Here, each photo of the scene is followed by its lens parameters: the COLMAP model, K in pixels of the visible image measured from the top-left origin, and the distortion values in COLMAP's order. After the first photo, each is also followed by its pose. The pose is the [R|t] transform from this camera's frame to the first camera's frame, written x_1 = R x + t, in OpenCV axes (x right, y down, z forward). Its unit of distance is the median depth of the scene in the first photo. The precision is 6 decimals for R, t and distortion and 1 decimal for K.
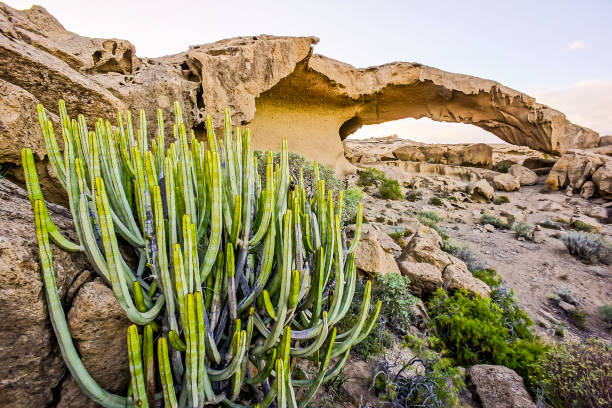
lens RADIAL K [[331.6, 0, 306.7], [0, 331.6, 206.5], [0, 0, 1]] dist [-0.070693, 0.051003]
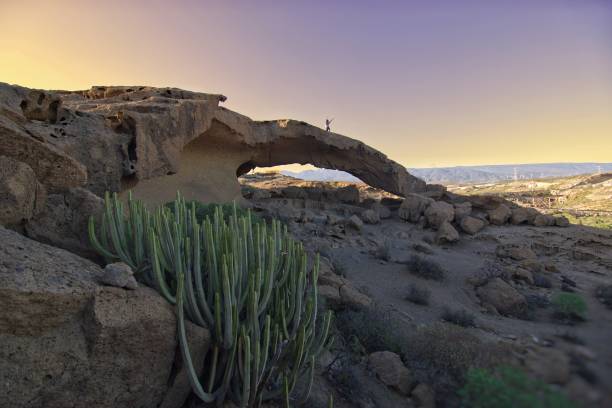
lens RADIAL K [[315.0, 0, 306.0], [0, 315.0, 204.0], [0, 0, 1]] dist [-0.000860, -0.000137]
pose [[0.934044, 0.002172, 0.357152, -0.087662], [0.032288, 0.995373, -0.090497, -0.022845], [-0.355696, 0.096060, 0.929652, -0.095019]]
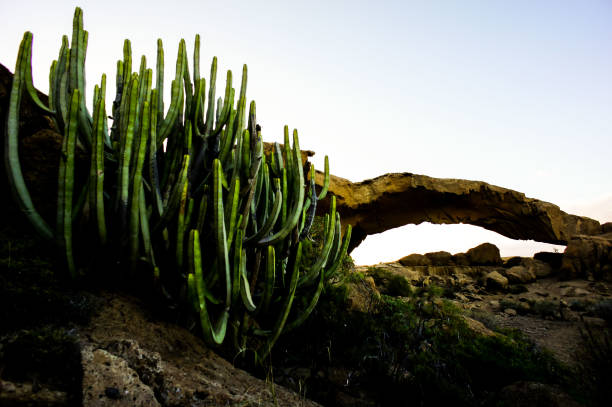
lens RADIAL K [[333.0, 0, 306.3], [0, 333.0, 208.3], [0, 0, 1]] dist [-0.073548, 0.052933]
pose [[0.997927, -0.059329, -0.024942, 0.024242], [0.044132, 0.912906, -0.405777, 0.122175], [0.046844, 0.403835, 0.913632, 0.019154]]
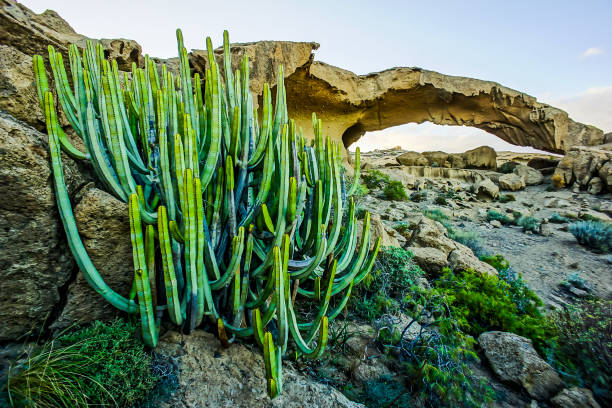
lens RADIAL K [[333.0, 0, 306.3], [0, 333.0, 208.8], [0, 0, 1]] dist [-0.073548, 0.052933]
pose [[0.999586, -0.022544, -0.017876, 0.003513], [0.021642, 0.998558, -0.049132, 0.048208], [0.018957, 0.048725, 0.998632, -0.003923]]
